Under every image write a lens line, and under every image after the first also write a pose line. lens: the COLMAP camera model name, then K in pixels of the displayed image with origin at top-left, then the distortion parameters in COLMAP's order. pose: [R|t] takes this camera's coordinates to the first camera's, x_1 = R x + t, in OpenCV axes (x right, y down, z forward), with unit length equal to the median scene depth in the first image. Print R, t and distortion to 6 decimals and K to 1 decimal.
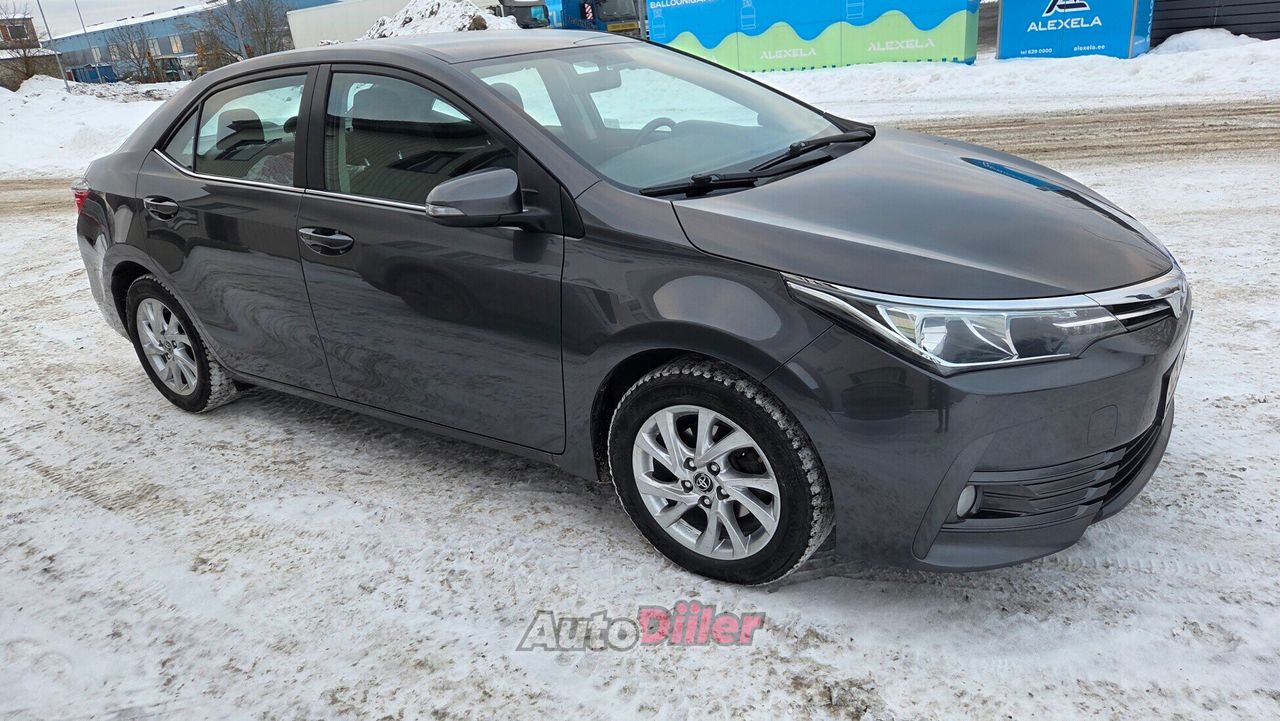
lens RADIAL K [[860.6, 0, 640.0], [0, 860.6, 360.5], [0, 0, 1]] dist [0.077801, -0.059393]
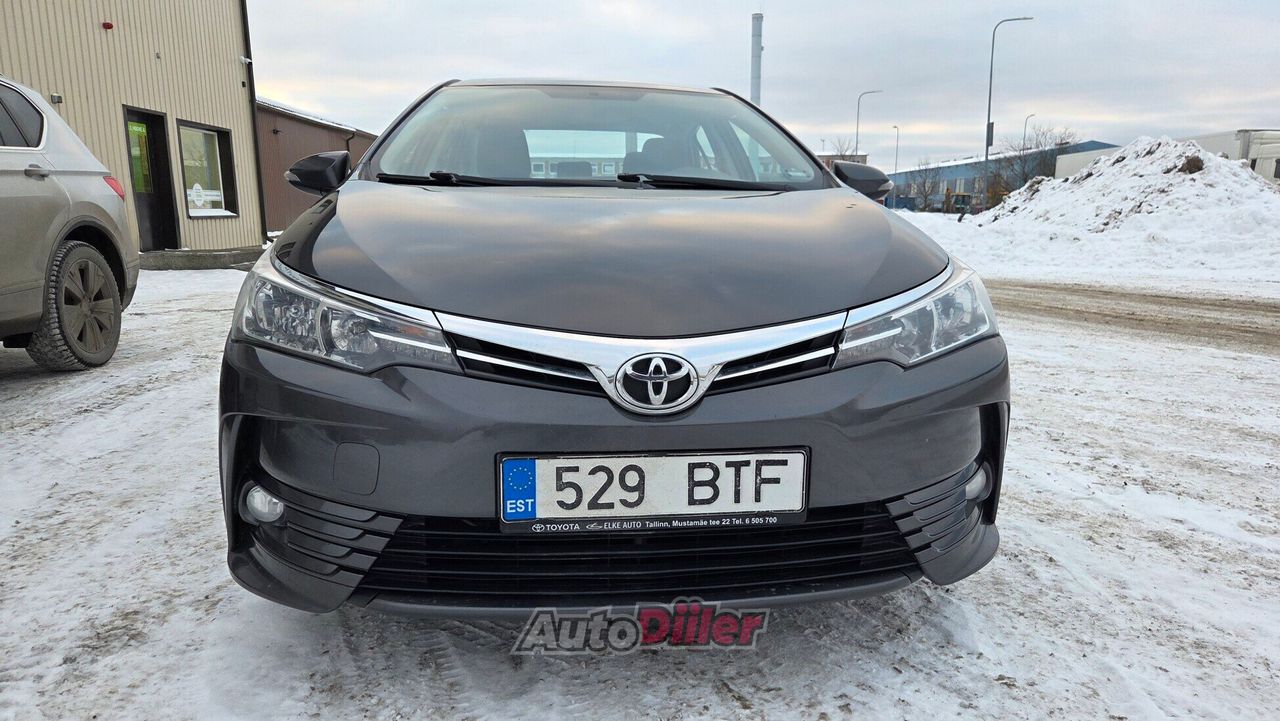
lens RADIAL K [[833.5, 0, 638.5], [0, 833.5, 365.0], [0, 0, 1]] dist [0.067924, -0.051375]
pose [[0.657407, 0.212872, -0.722843, 1.169422], [-0.314408, 0.949266, -0.006394, -0.083960], [0.684809, 0.231471, 0.690983, 0.619149]]
